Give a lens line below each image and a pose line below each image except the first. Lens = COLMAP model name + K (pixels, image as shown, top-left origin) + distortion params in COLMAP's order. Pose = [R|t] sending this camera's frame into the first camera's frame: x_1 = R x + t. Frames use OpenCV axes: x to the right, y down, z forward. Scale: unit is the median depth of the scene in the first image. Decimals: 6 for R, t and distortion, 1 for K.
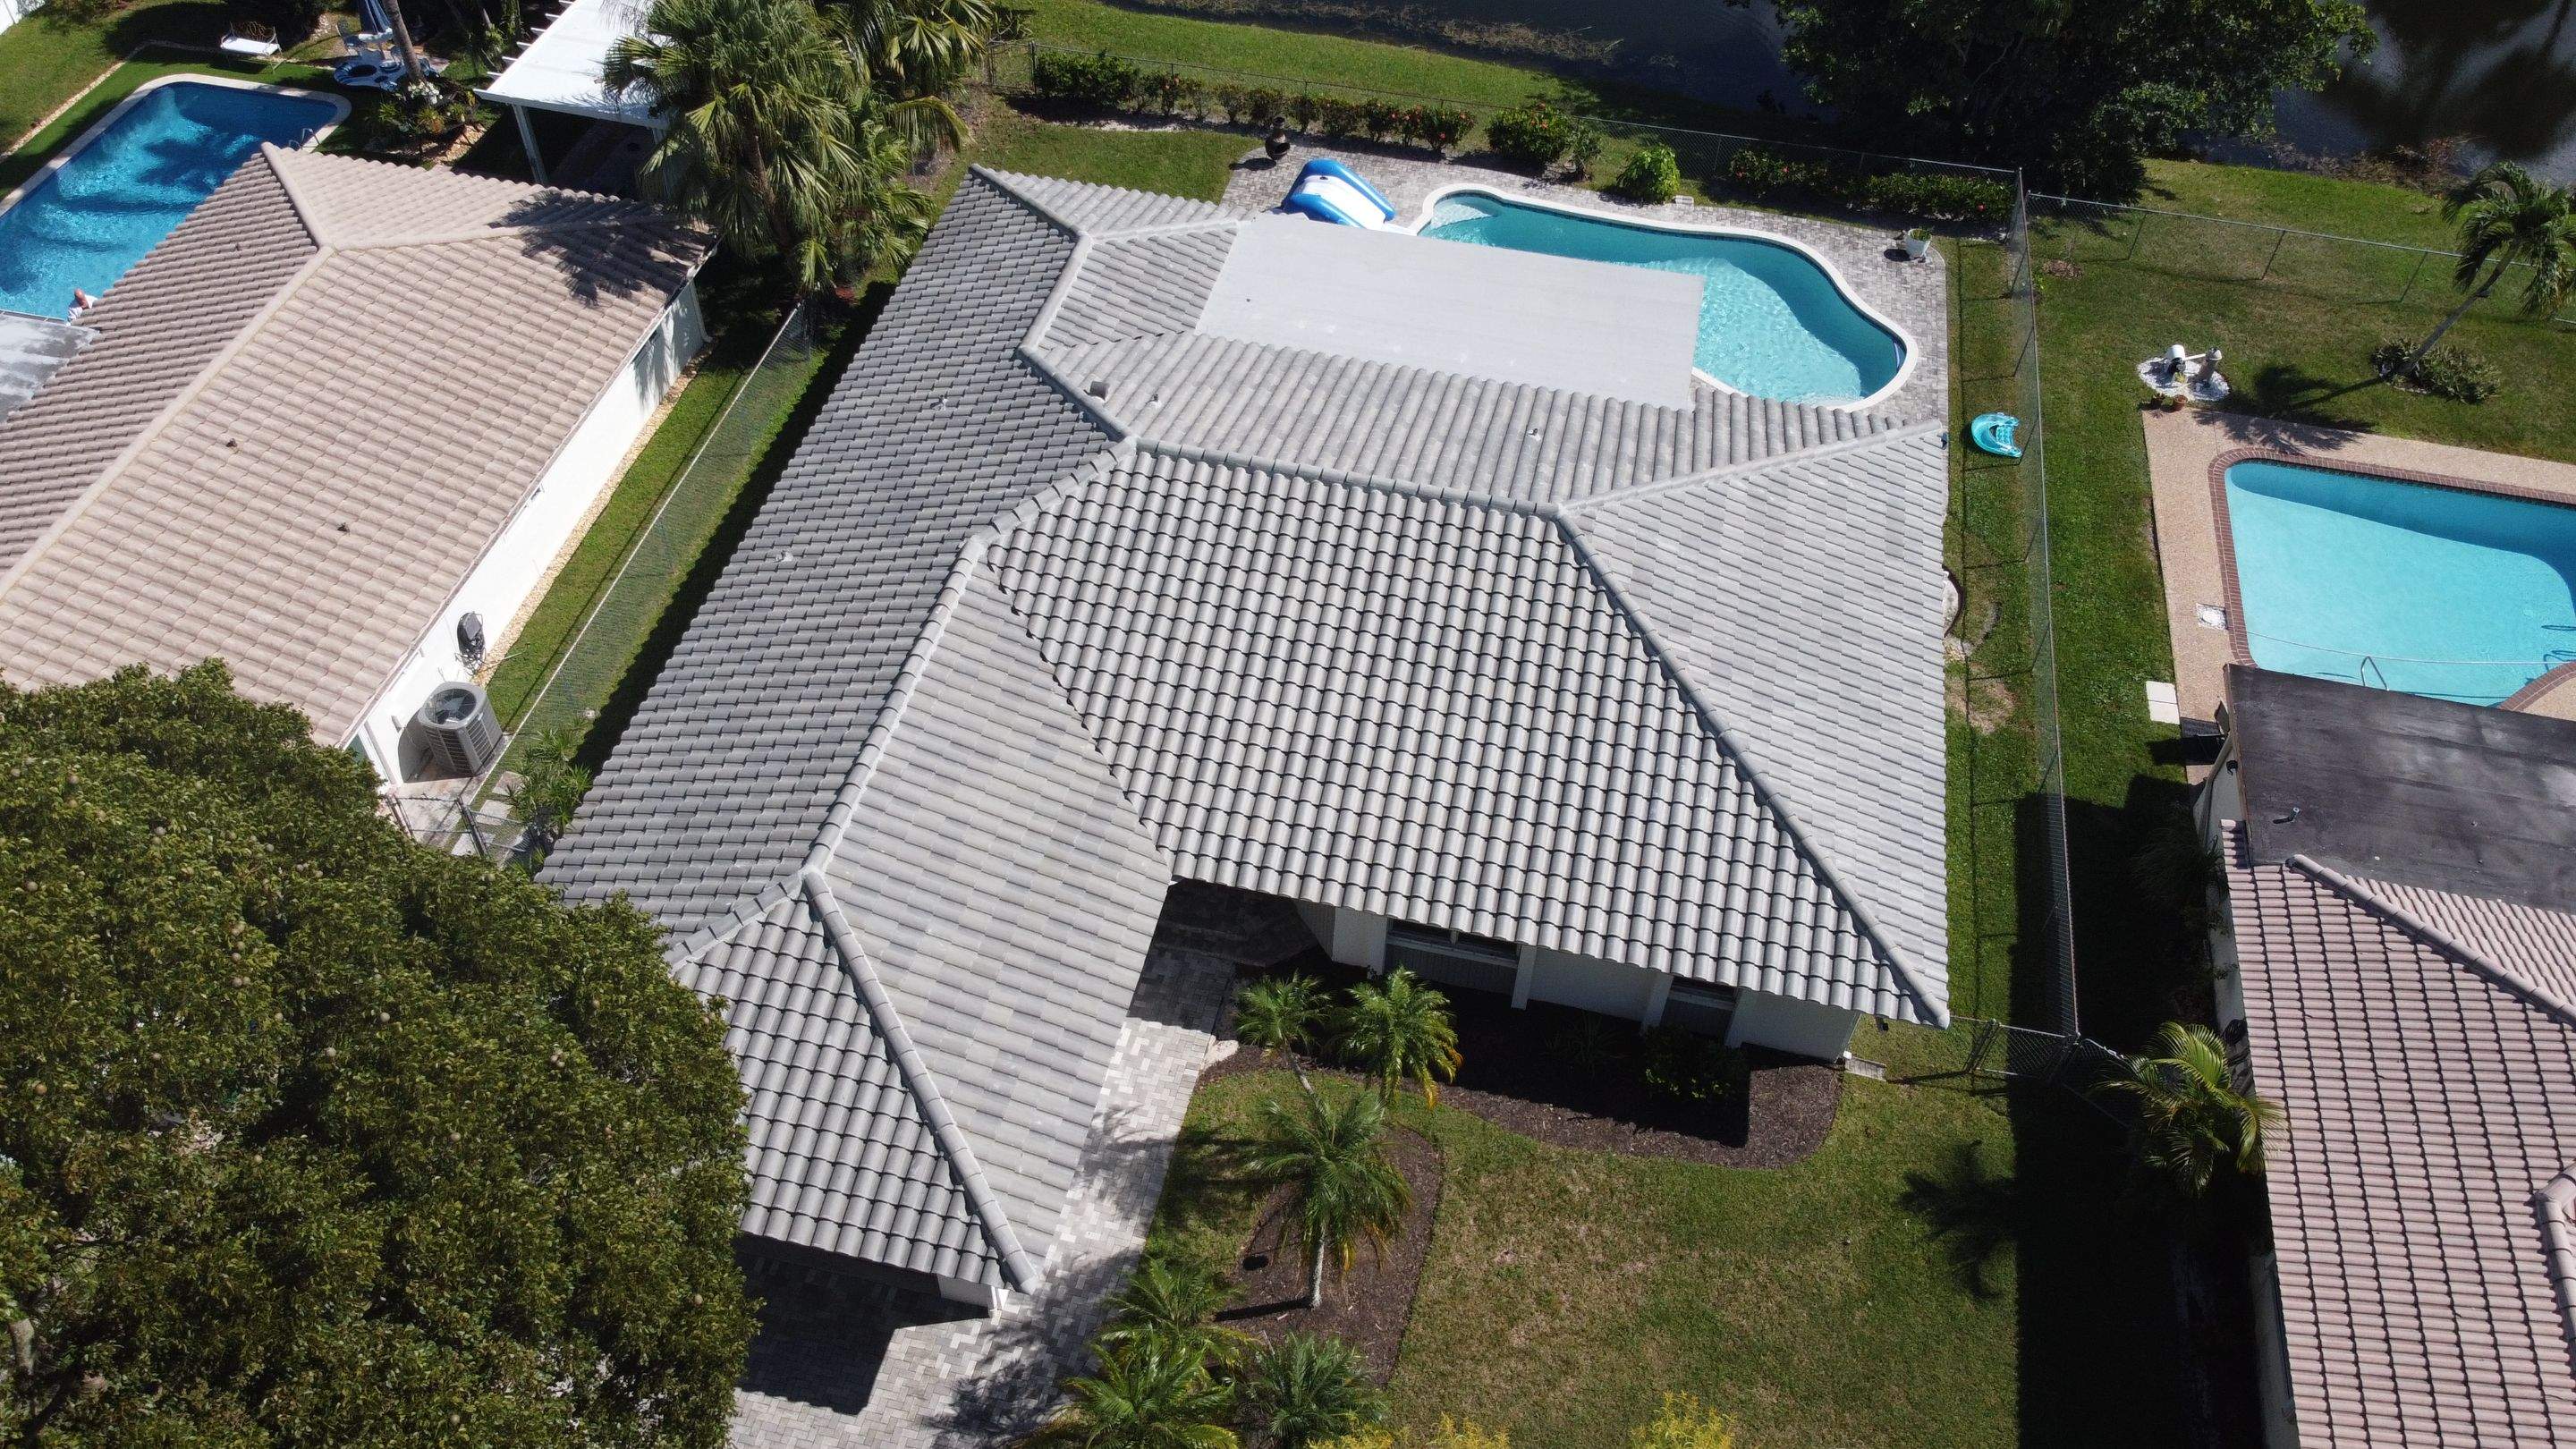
lens RADIAL K [[1959.4, 0, 1283.0], [0, 1959.4, 702.3], [0, 0, 1]] dist [0.001422, -0.009689]
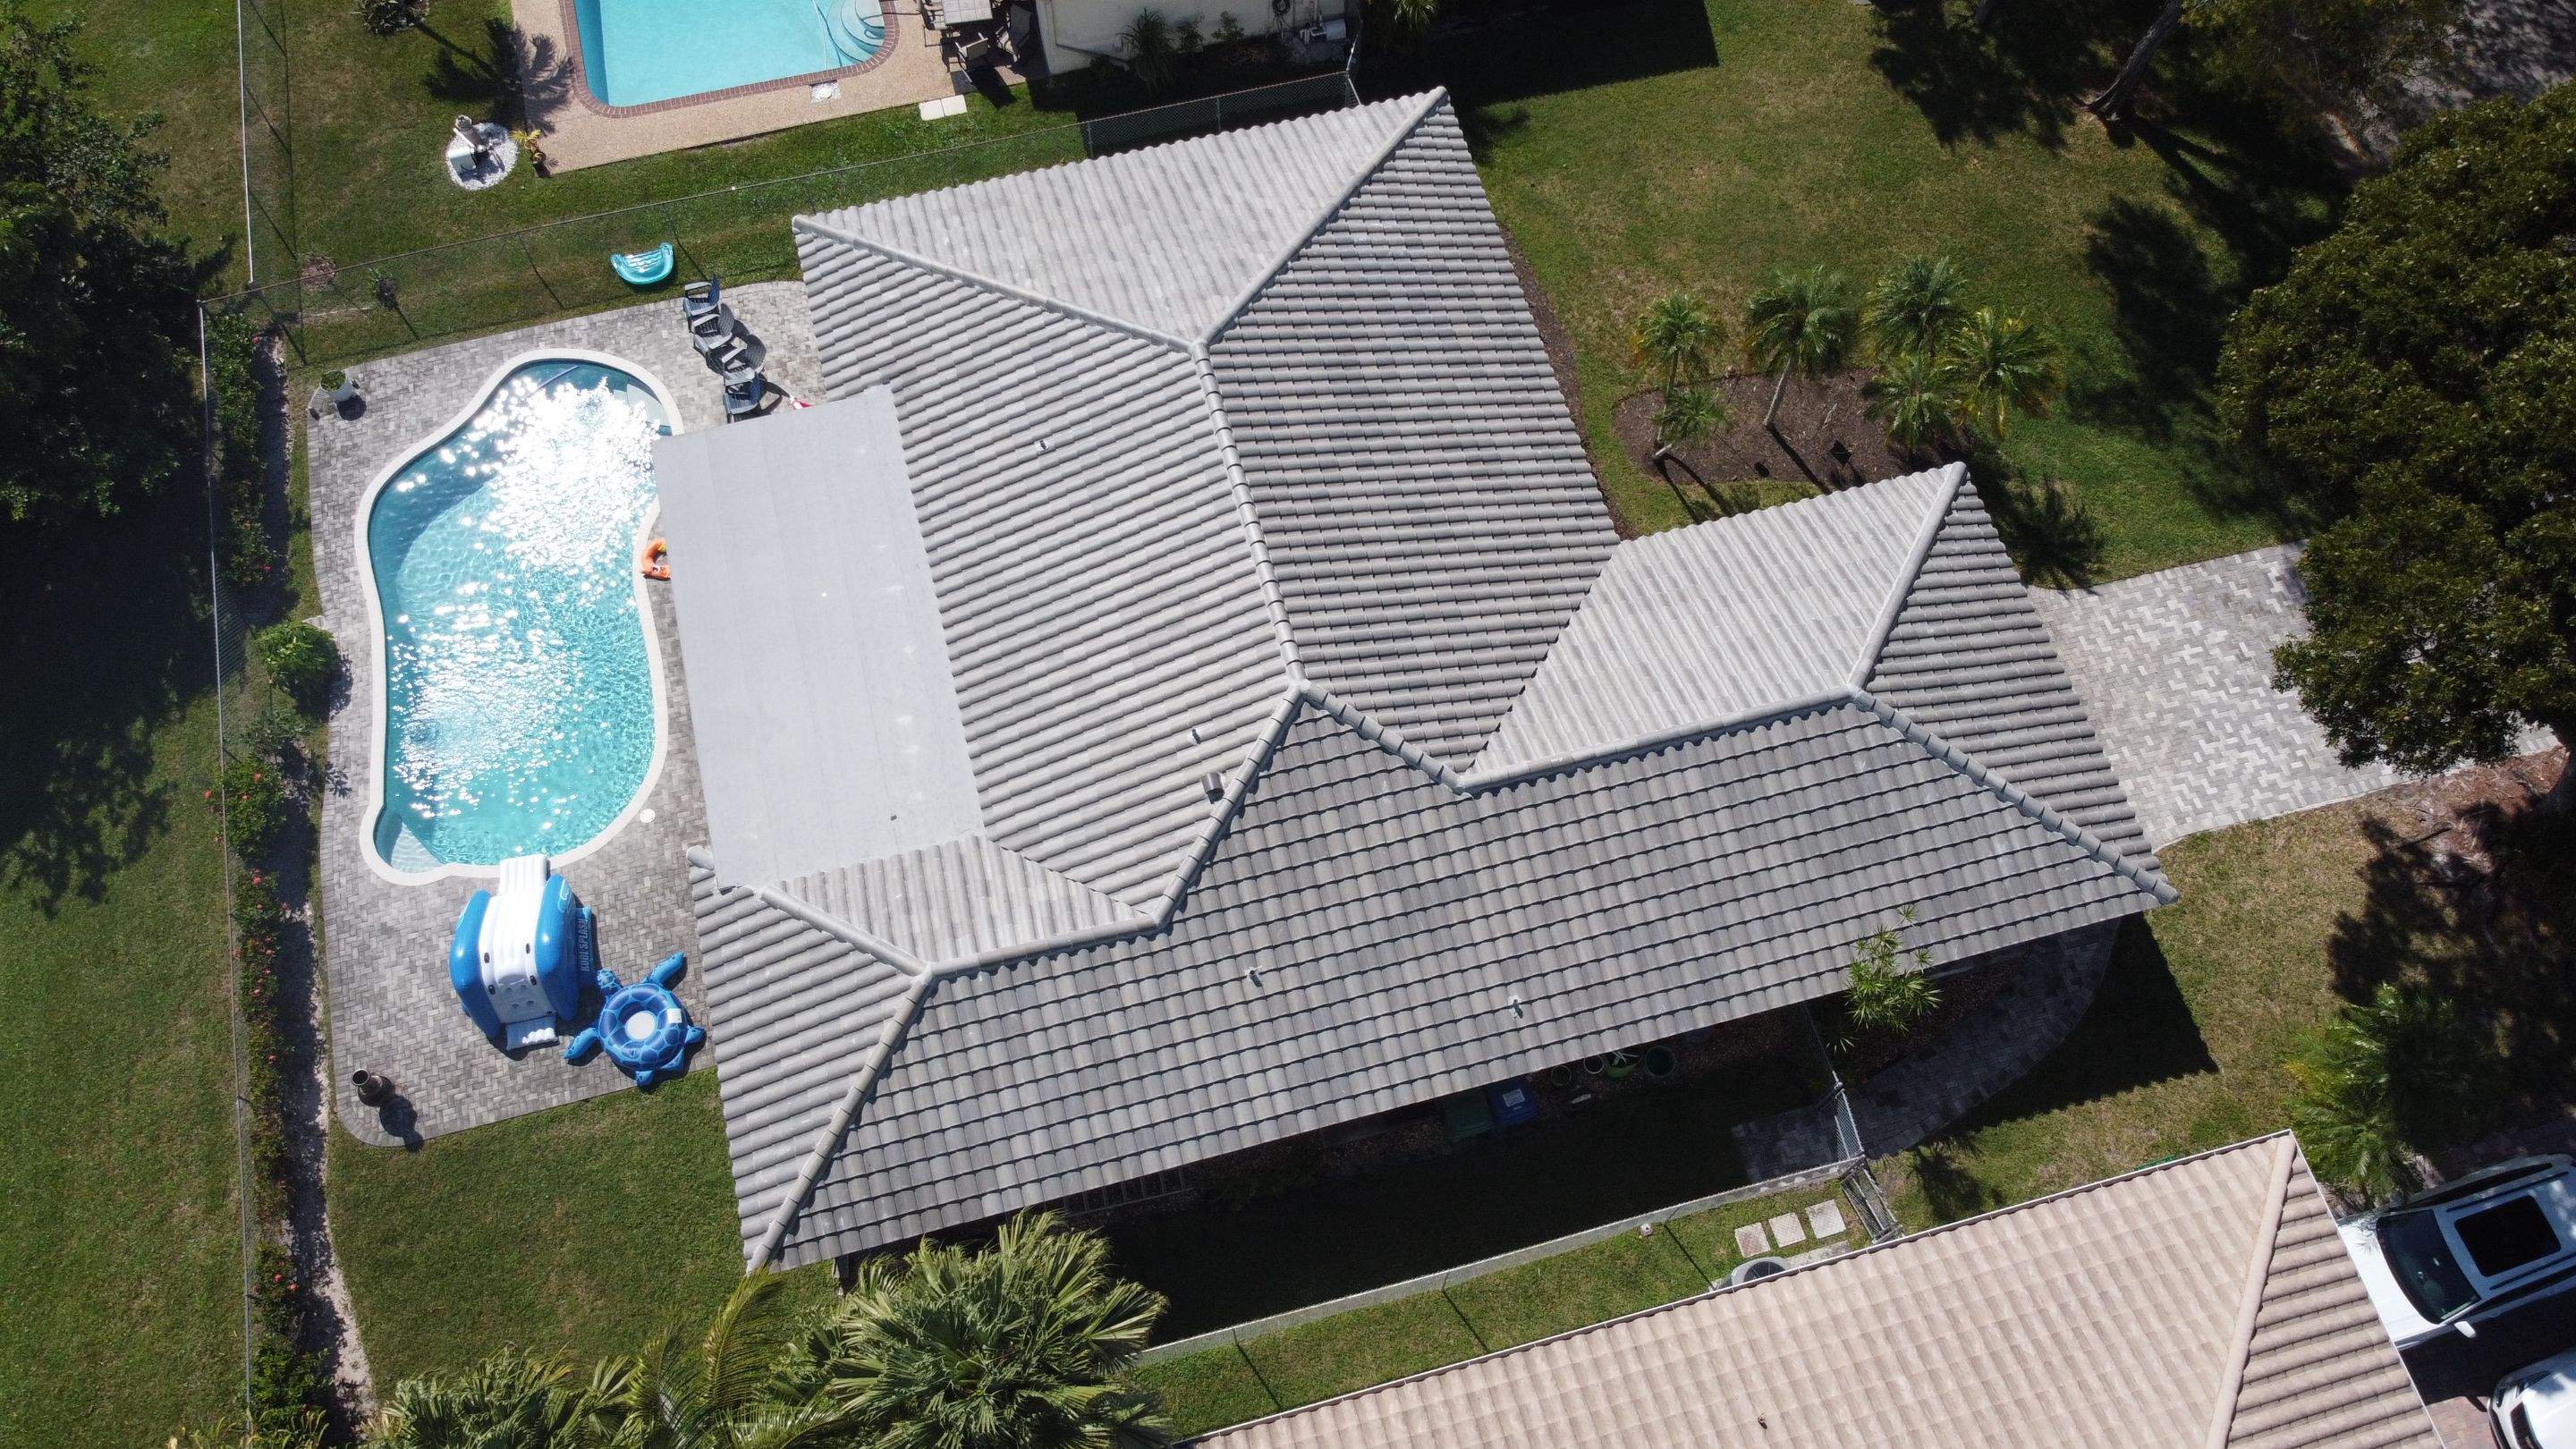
lens RADIAL K [[1959.4, 0, 1283.0], [0, 1959.4, 702.3], [0, 0, 1]] dist [0.001422, -0.009689]
pose [[-0.463114, -0.810526, 0.358570, -0.458973], [0.635962, -0.022110, 0.771404, -0.955205], [-0.617315, 0.585285, 0.525703, 0.508530]]
